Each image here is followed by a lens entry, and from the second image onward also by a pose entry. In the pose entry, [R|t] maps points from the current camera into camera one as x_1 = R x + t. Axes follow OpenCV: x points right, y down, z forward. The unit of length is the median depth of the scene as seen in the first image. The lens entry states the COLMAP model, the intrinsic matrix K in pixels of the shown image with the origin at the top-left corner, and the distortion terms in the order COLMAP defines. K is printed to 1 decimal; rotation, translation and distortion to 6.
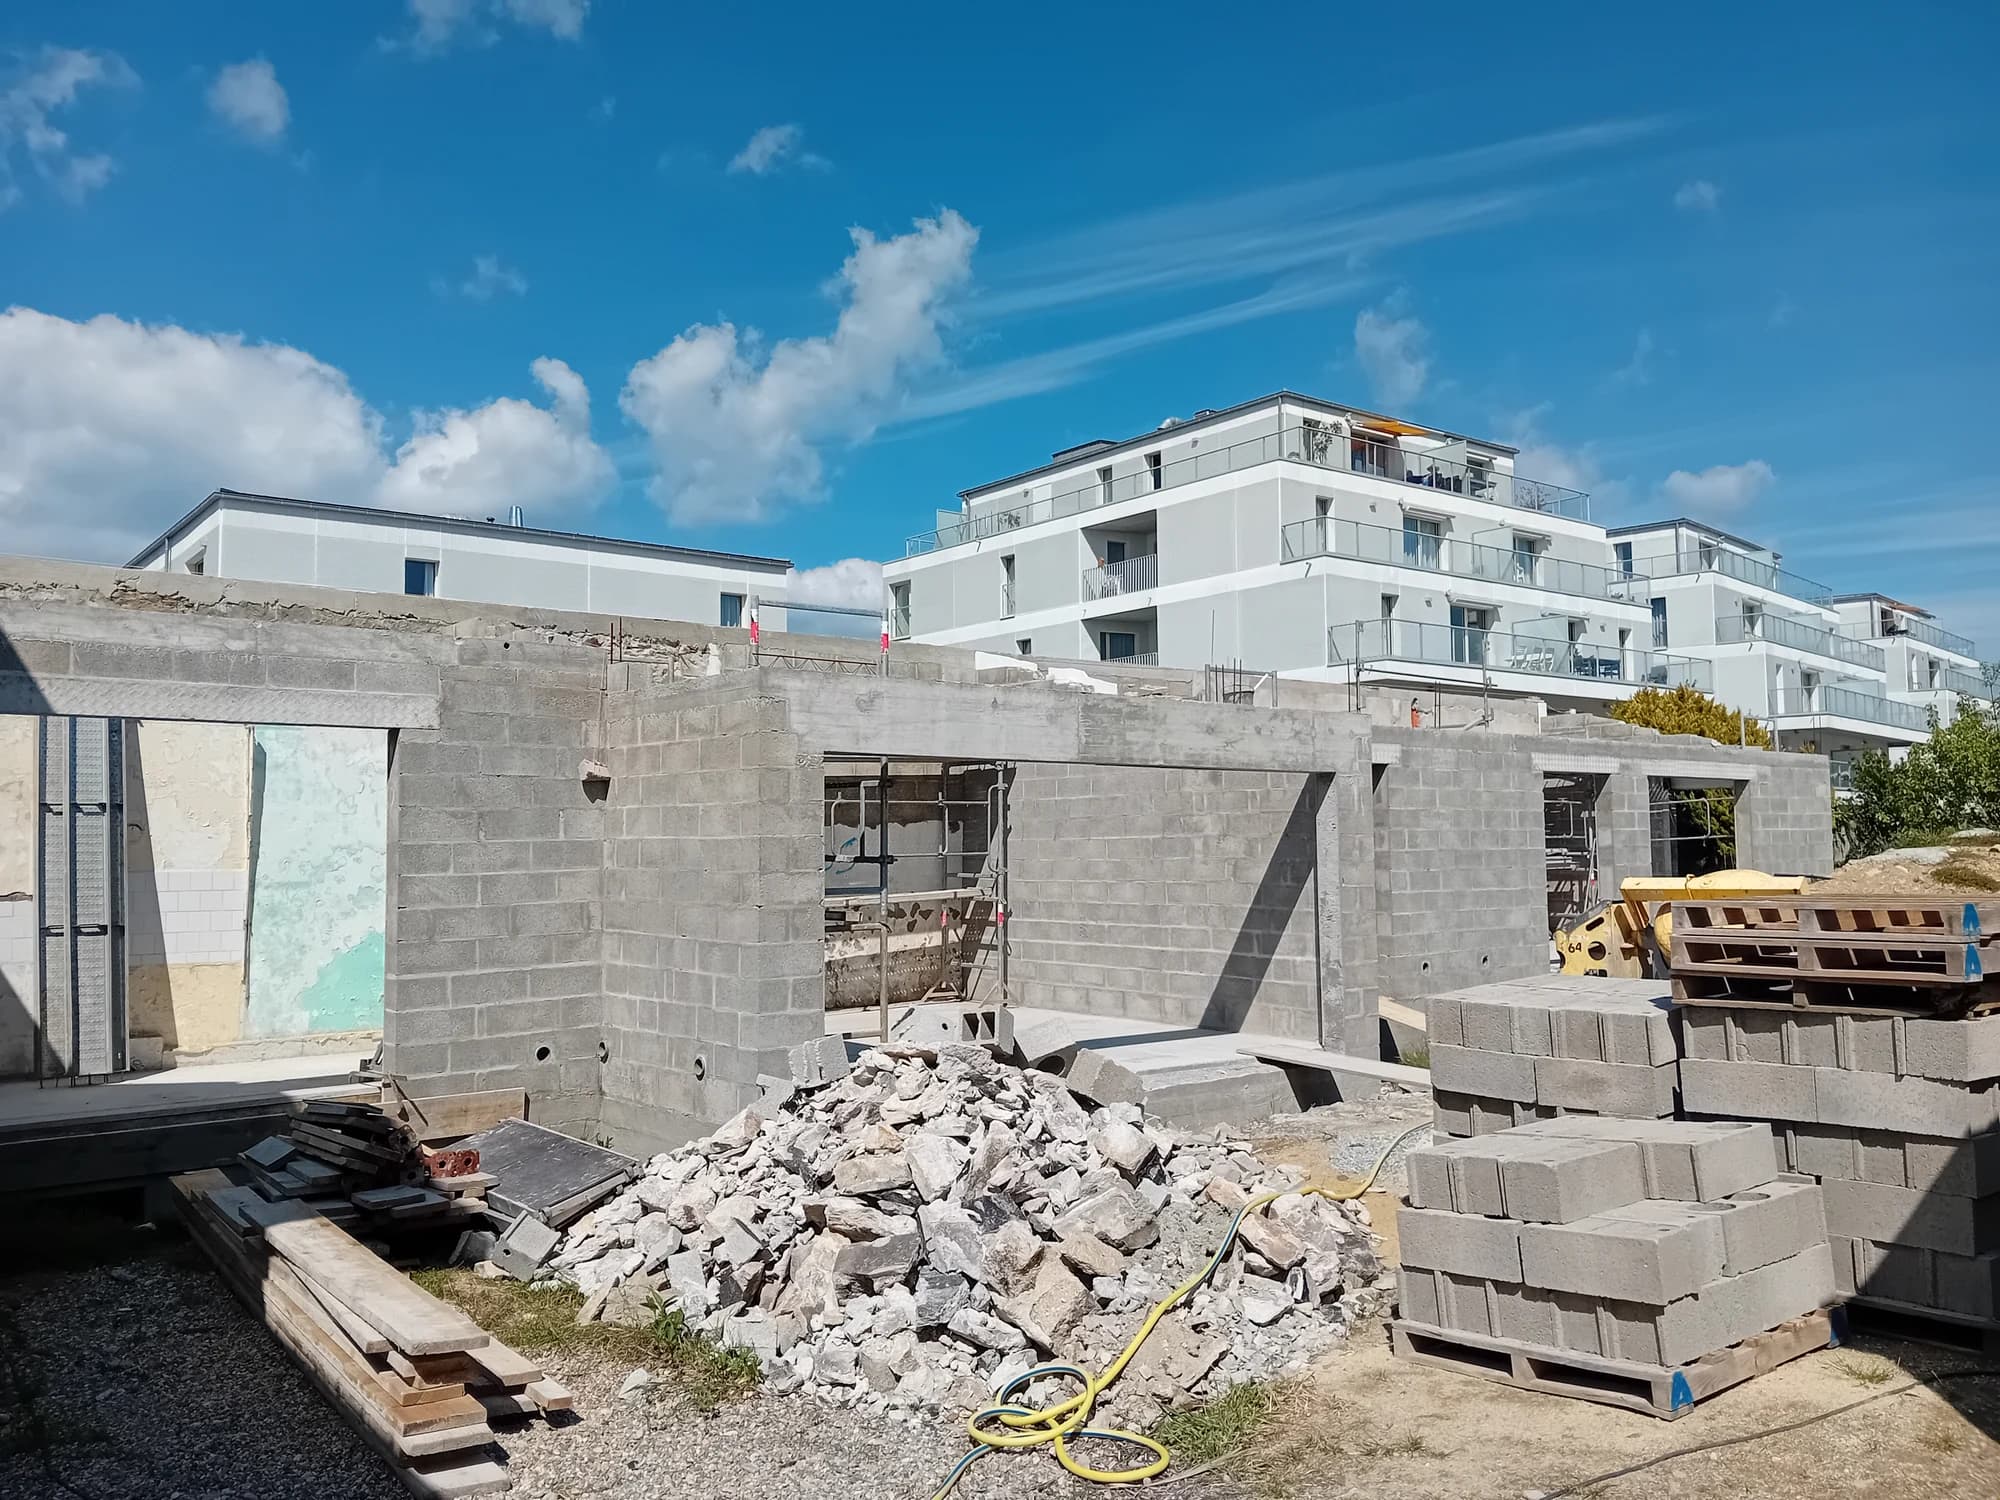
lens RADIAL K [[1561.1, 0, 958.7], [0, 1561.1, 754.2], [0, 0, 1]] dist [0.044606, -0.131625]
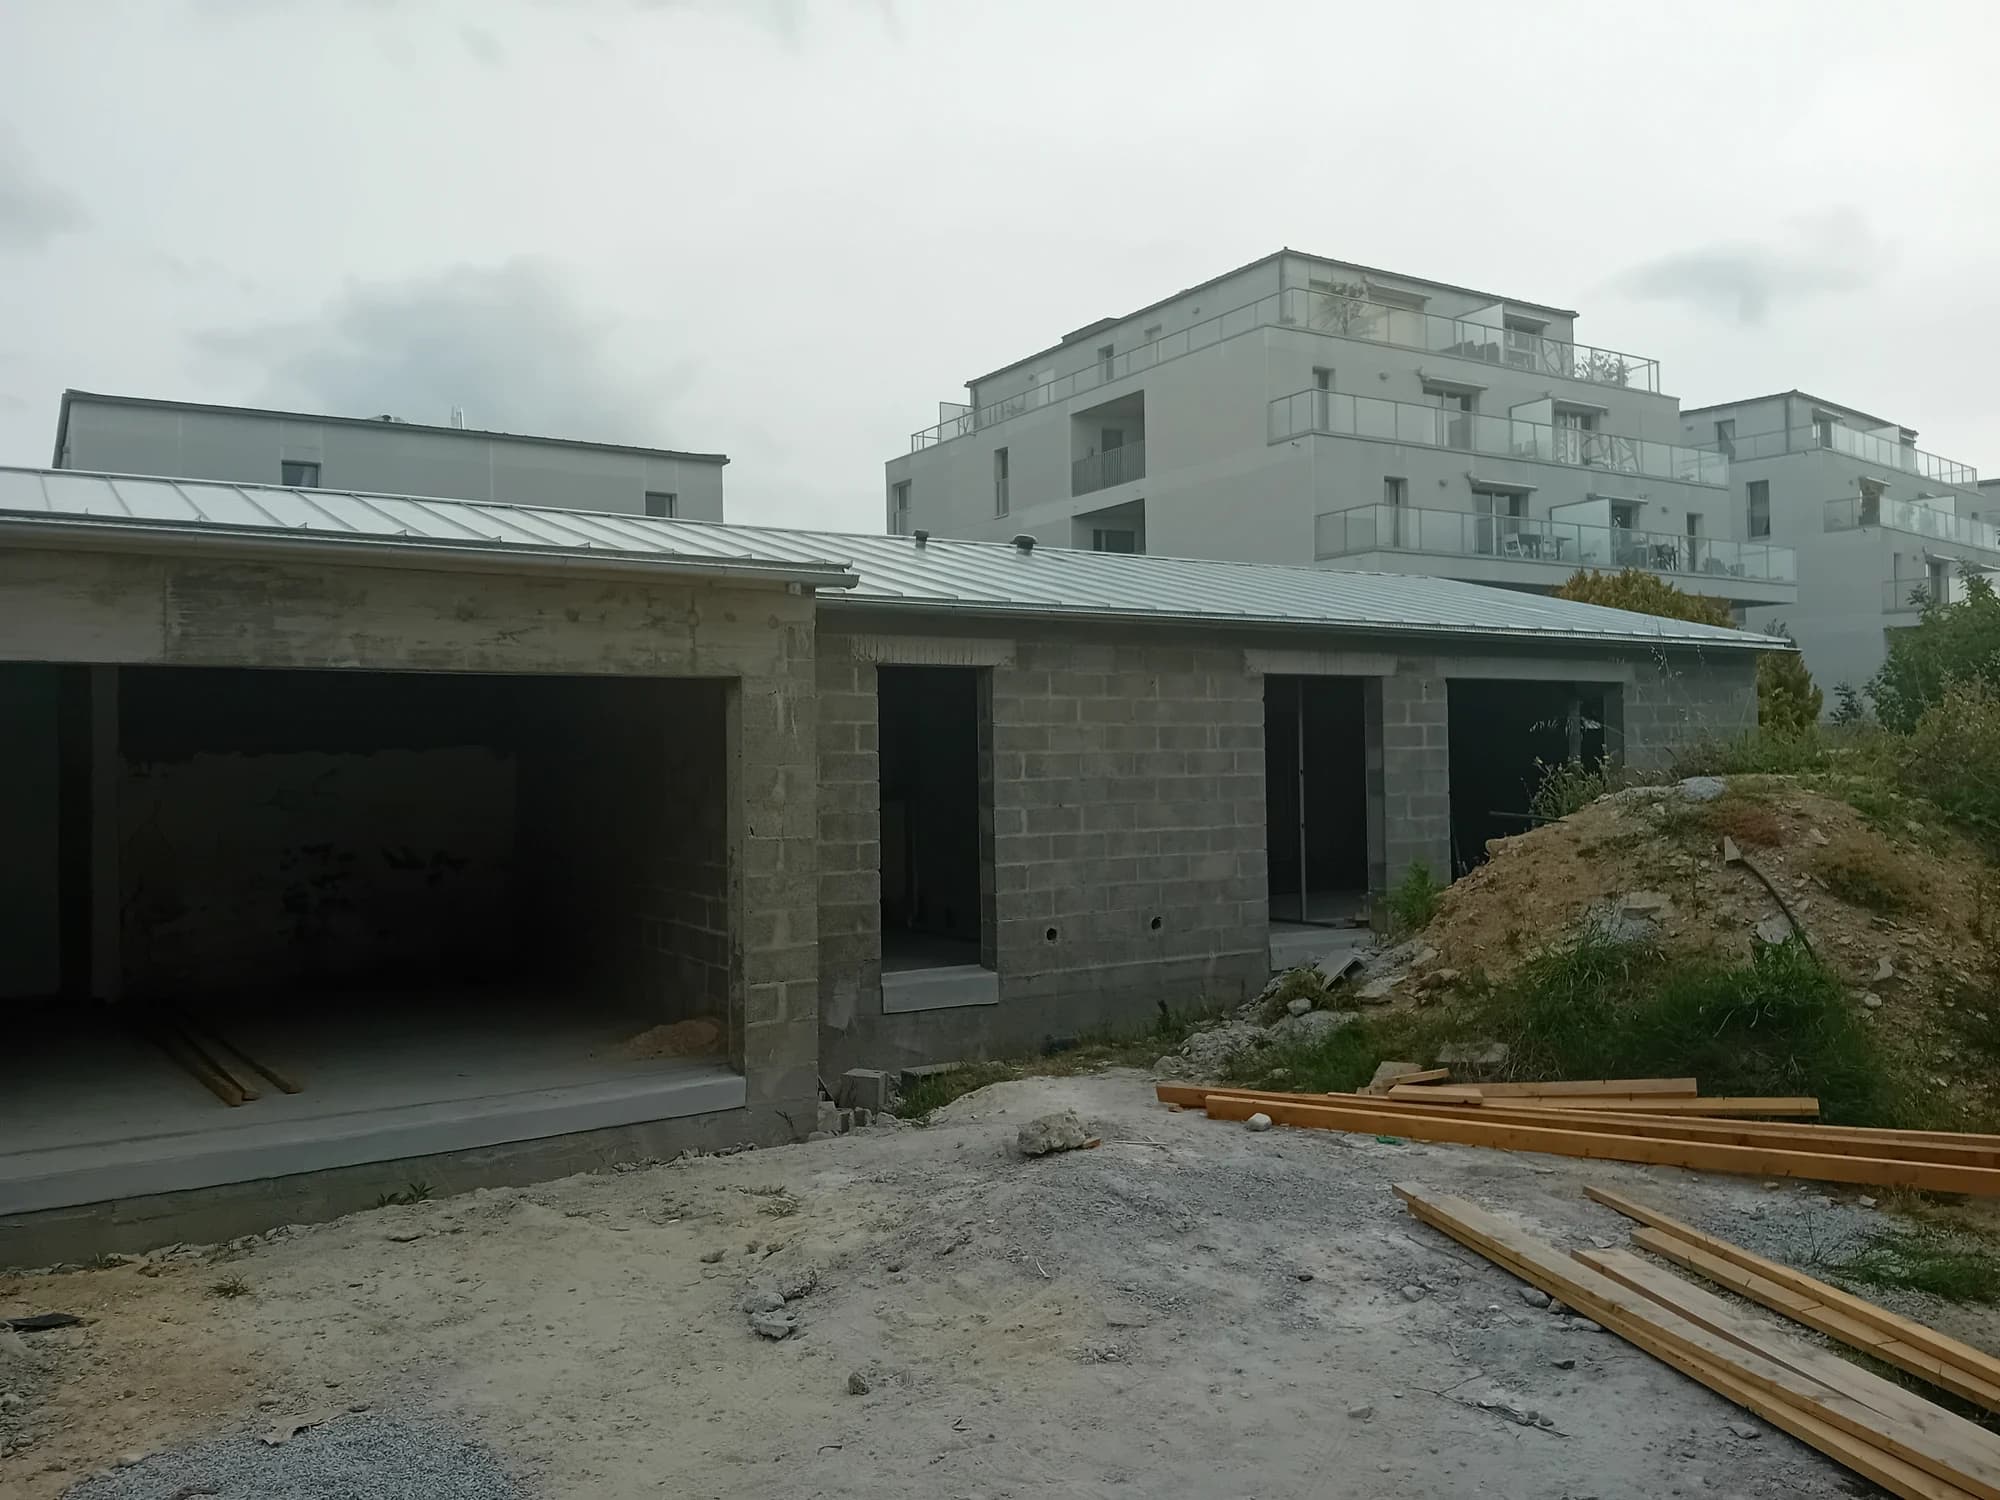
lens RADIAL K [[1561.1, 0, 958.7], [0, 1561.1, 754.2], [0, 0, 1]] dist [0.044606, -0.131625]
pose [[0.995174, -0.004546, -0.098022, 0.318868], [0.010009, 0.998419, 0.055313, 0.006837], [0.097615, -0.056027, 0.993646, 0.244736]]
